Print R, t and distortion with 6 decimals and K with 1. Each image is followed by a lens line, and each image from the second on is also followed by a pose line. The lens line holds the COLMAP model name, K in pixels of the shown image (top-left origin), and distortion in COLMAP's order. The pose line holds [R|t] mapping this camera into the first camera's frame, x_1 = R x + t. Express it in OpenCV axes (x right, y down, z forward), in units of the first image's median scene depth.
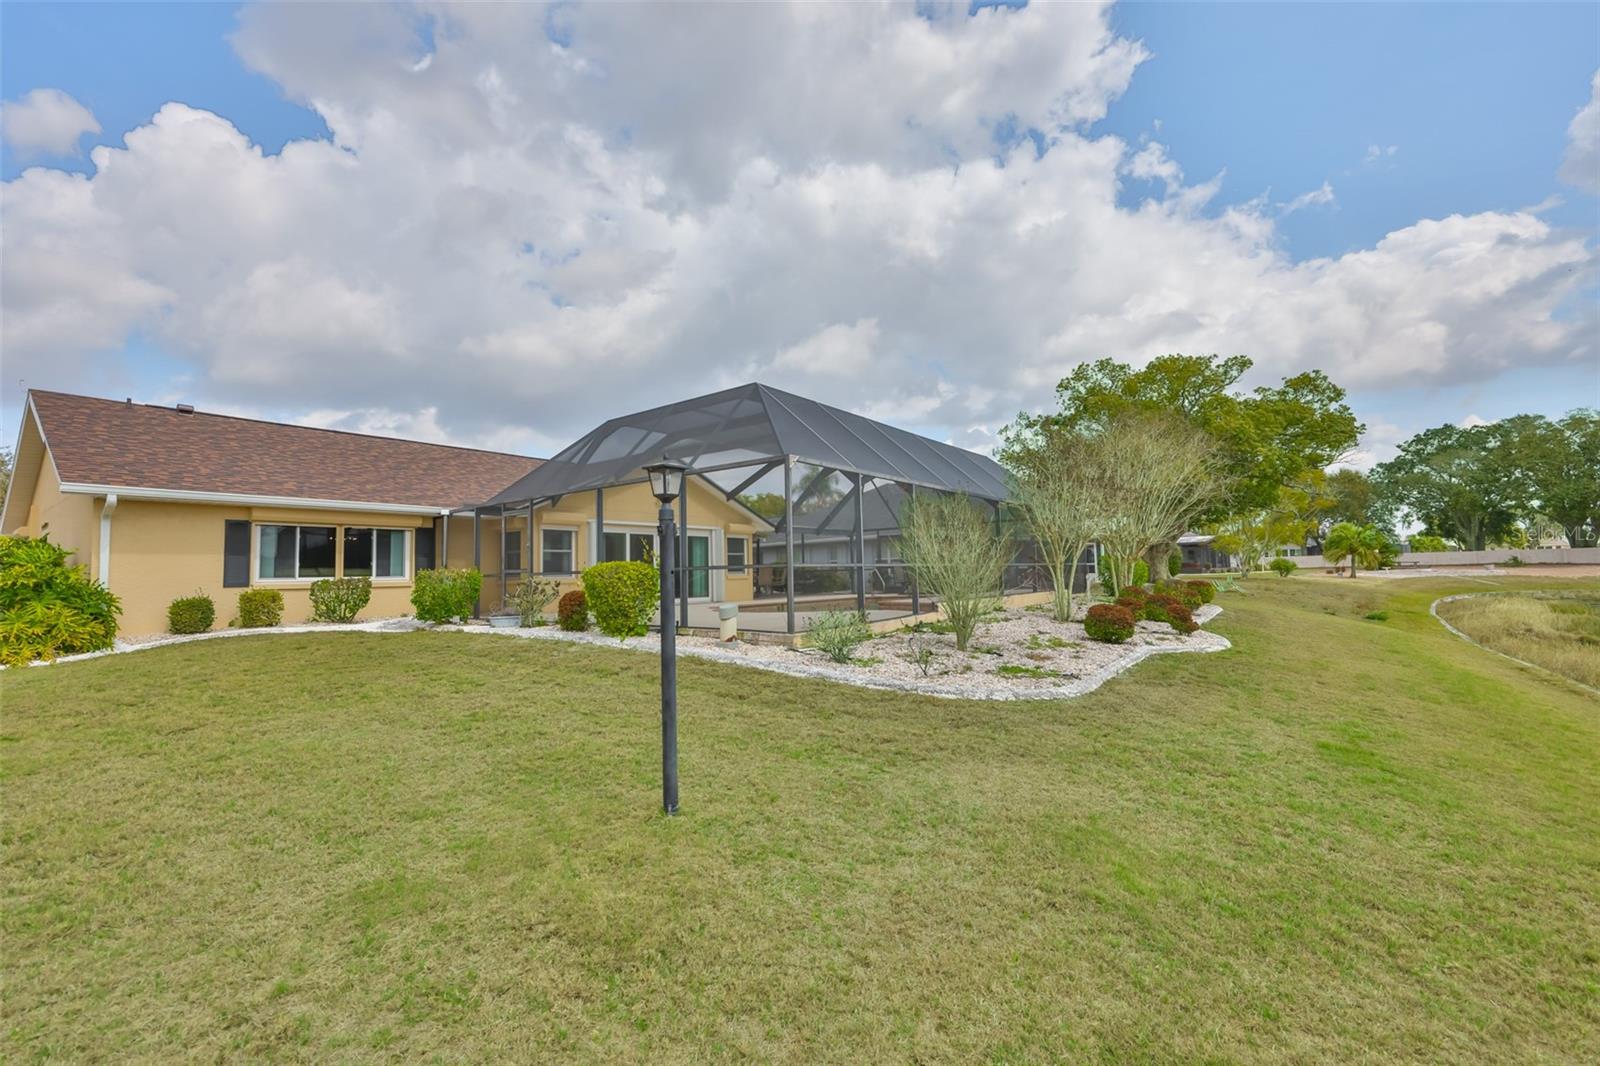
lens RADIAL K [[682.7, 0, 805.0], [0, 682.7, 528.8], [0, 0, 1]] dist [-0.000060, -0.000067]
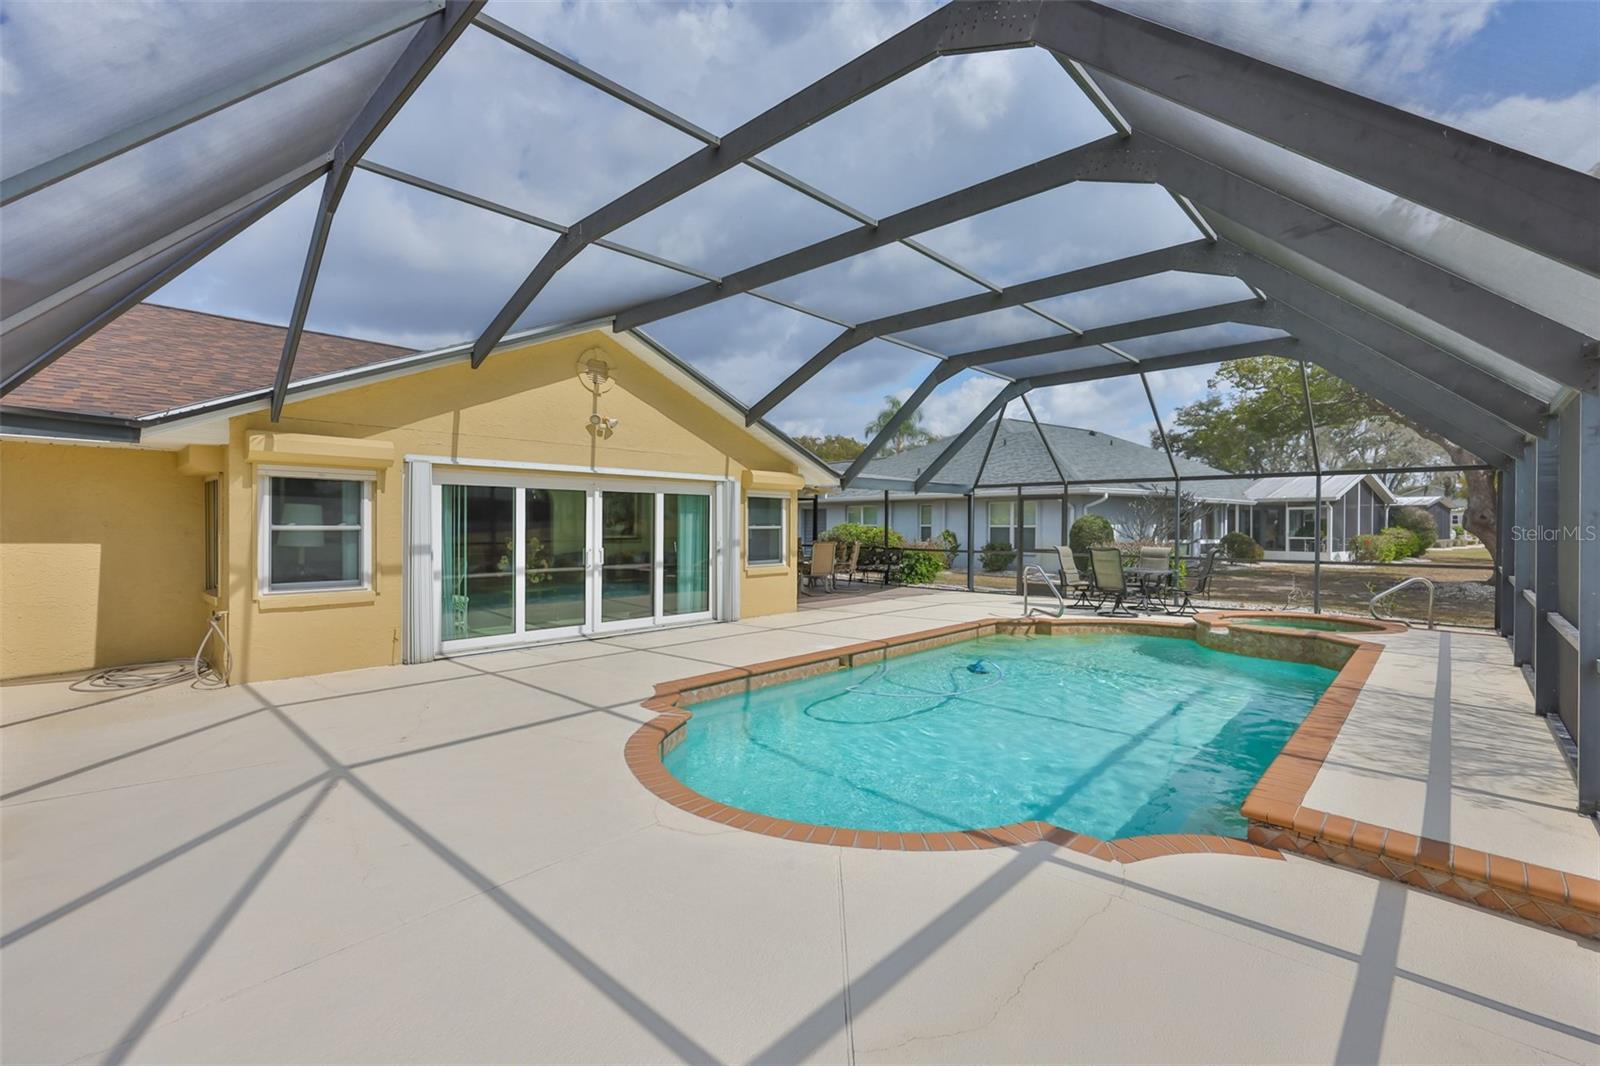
lens RADIAL K [[682.7, 0, 805.0], [0, 682.7, 528.8], [0, 0, 1]] dist [-0.000060, -0.000067]
pose [[0.994401, 0.029412, -0.101498, -0.015432], [-0.021401, 0.996634, 0.079138, -0.005160], [0.103484, -0.076522, 0.991683, 0.473478]]
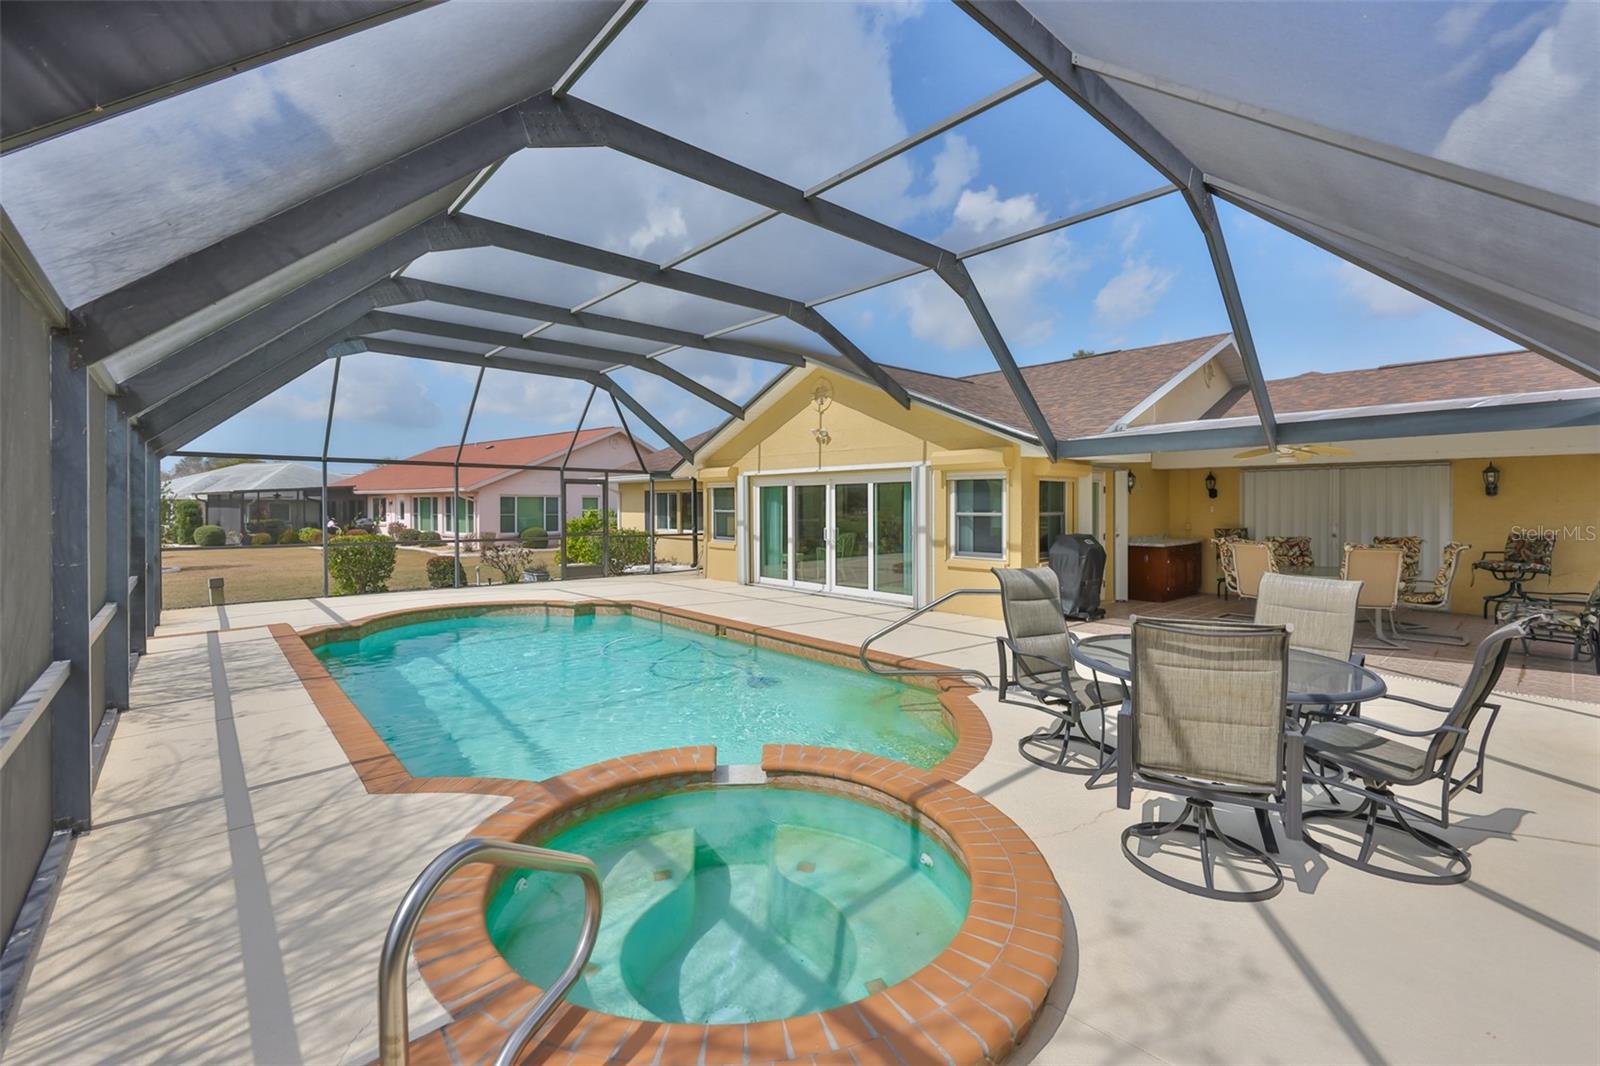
lens RADIAL K [[682.7, 0, 805.0], [0, 682.7, 528.8], [0, 0, 1]] dist [-0.000060, -0.000067]
pose [[-0.192441, 0.053621, -0.979842, 0.388953], [0.067986, 0.996835, 0.041199, 0.020843], [0.978951, -0.058687, -0.195477, 1.001415]]
